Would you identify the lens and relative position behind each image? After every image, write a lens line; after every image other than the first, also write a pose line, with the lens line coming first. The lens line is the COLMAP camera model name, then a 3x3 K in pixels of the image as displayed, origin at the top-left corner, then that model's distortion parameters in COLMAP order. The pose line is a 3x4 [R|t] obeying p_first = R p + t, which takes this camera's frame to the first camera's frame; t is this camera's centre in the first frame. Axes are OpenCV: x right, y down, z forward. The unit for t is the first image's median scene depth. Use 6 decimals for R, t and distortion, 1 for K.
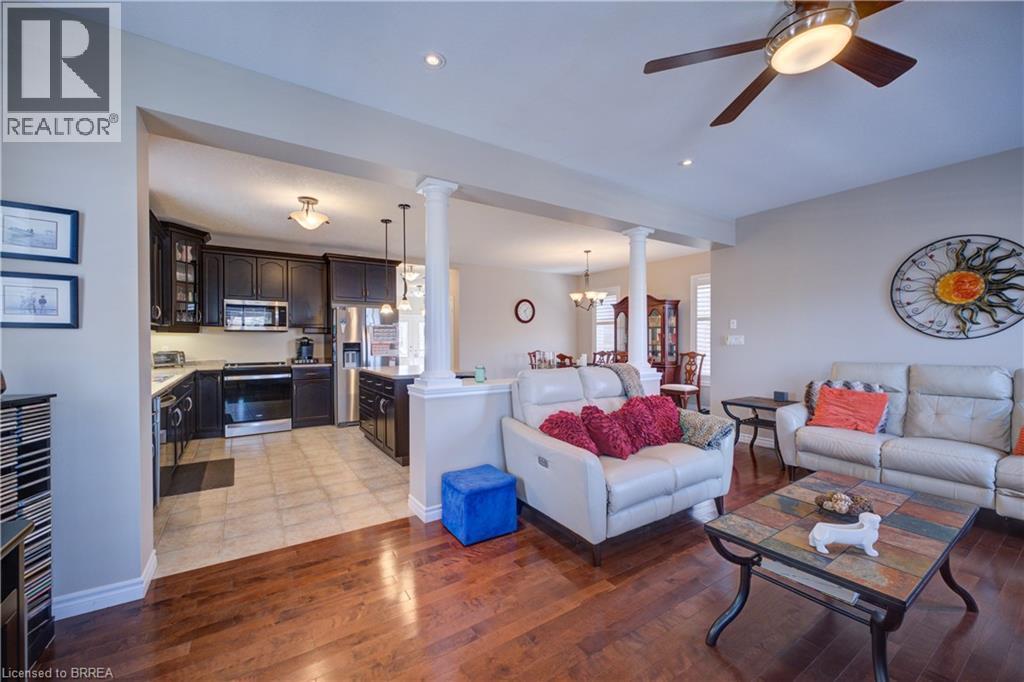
lens RADIAL K [[407.4, 0, 510.2], [0, 407.4, 343.8], [0, 0, 1]] dist [0.001065, -0.000674]
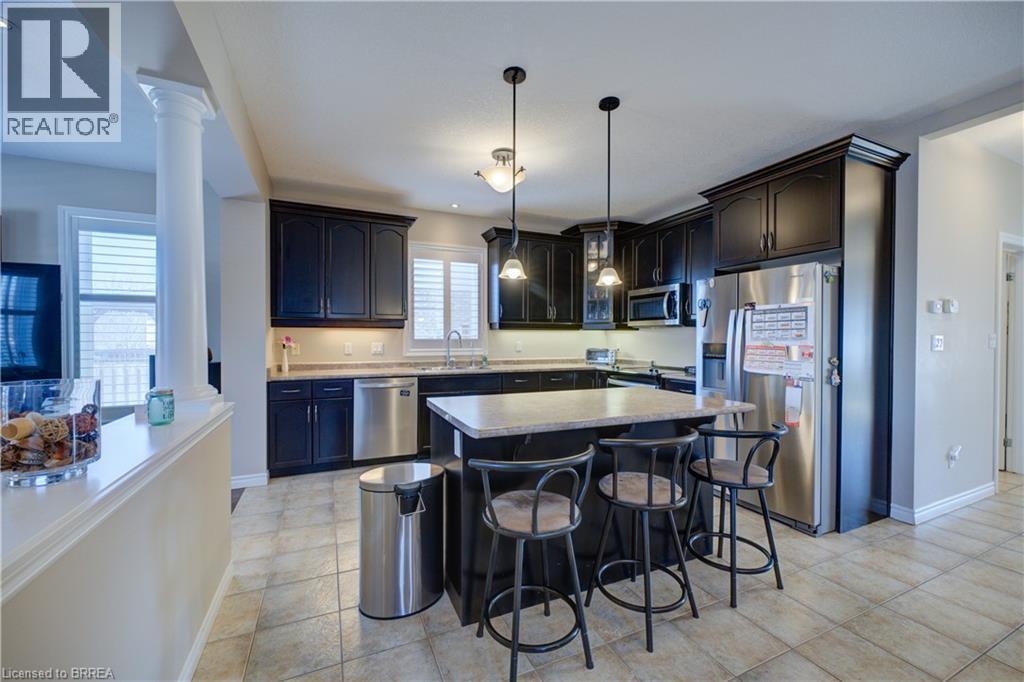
lens RADIAL K [[407.4, 0, 510.9], [0, 407.4, 343.3], [0, 0, 1]] dist [0.001065, -0.000674]
pose [[-0.156912, 0.015025, -0.987498, 0.312851], [-0.010908, 0.999797, 0.016946, -0.014291], [0.987552, 0.013431, -0.156716, 1.366321]]
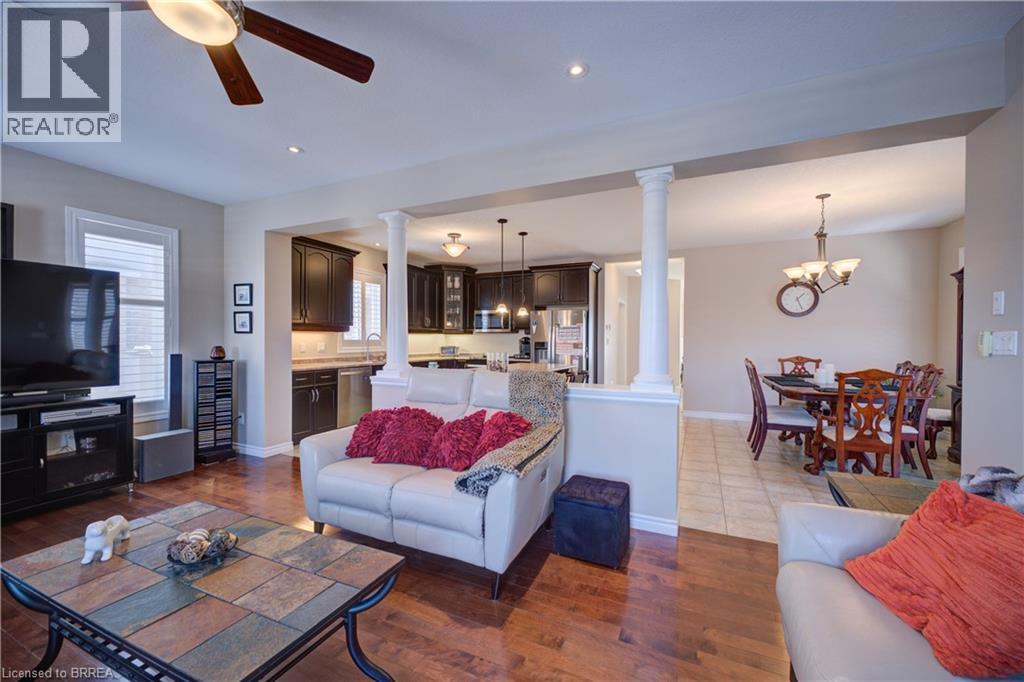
lens RADIAL K [[407.4, 0, 509.8], [0, 407.4, 344.4], [0, 0, 1]] dist [0.001065, -0.000674]
pose [[0.524134, 0.014434, -0.851514, 0.901823], [-0.012445, 0.999879, 0.009289, -0.007862], [0.851545, 0.005728, 0.524250, 0.543800]]
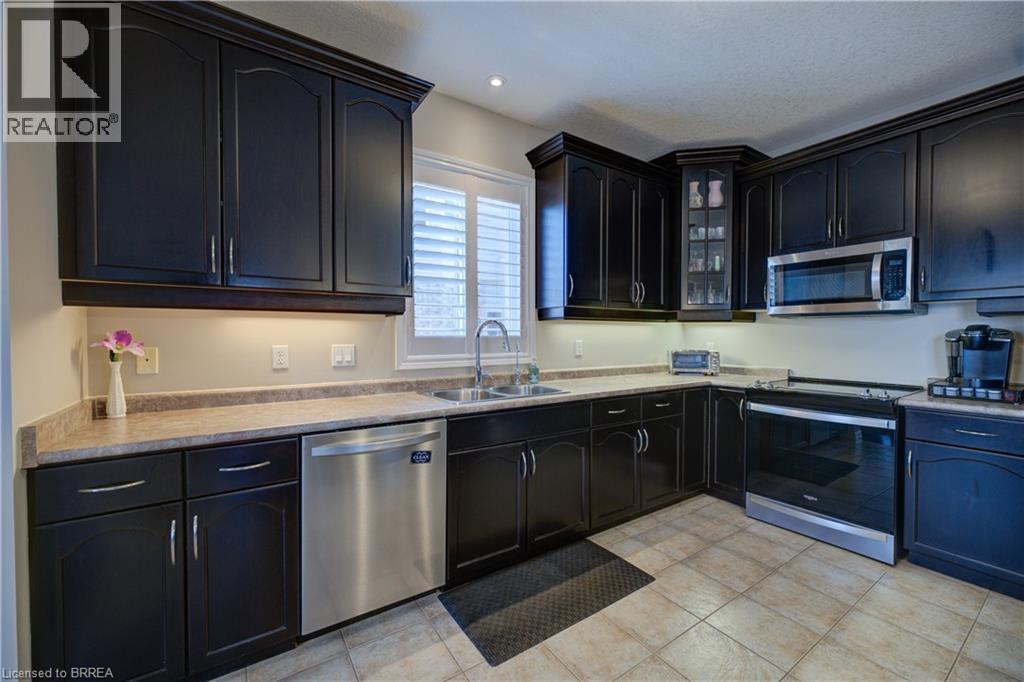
lens RADIAL K [[407.4, 0, 509.8], [0, 407.4, 341.9], [0, 0, 1]] dist [0.001065, -0.000674]
pose [[0.006206, 0.019060, -0.999799, -0.250112], [-0.009524, 0.999774, 0.019000, -0.007685], [0.999935, 0.009404, 0.006387, 1.006936]]
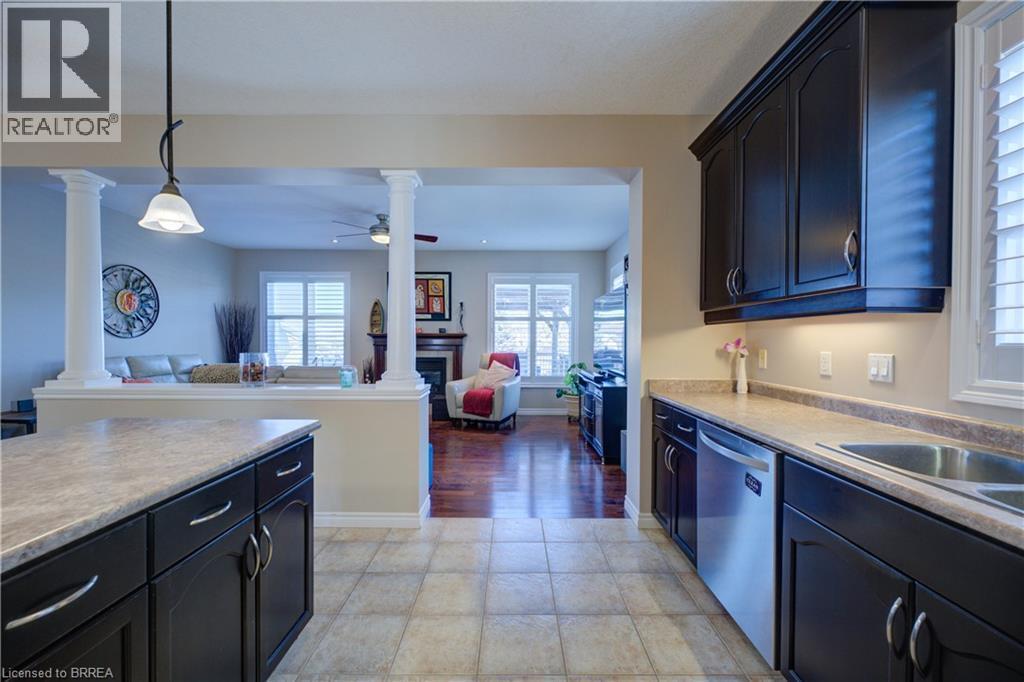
lens RADIAL K [[407.4, 0, 510.4], [0, 407.4, 343.7], [0, 0, 1]] dist [0.001065, -0.000674]
pose [[-0.830226, -0.006172, 0.557393, -0.779939], [0.002709, 0.999882, 0.015107, -0.009632], [-0.557421, 0.014052, -0.830111, 1.401434]]
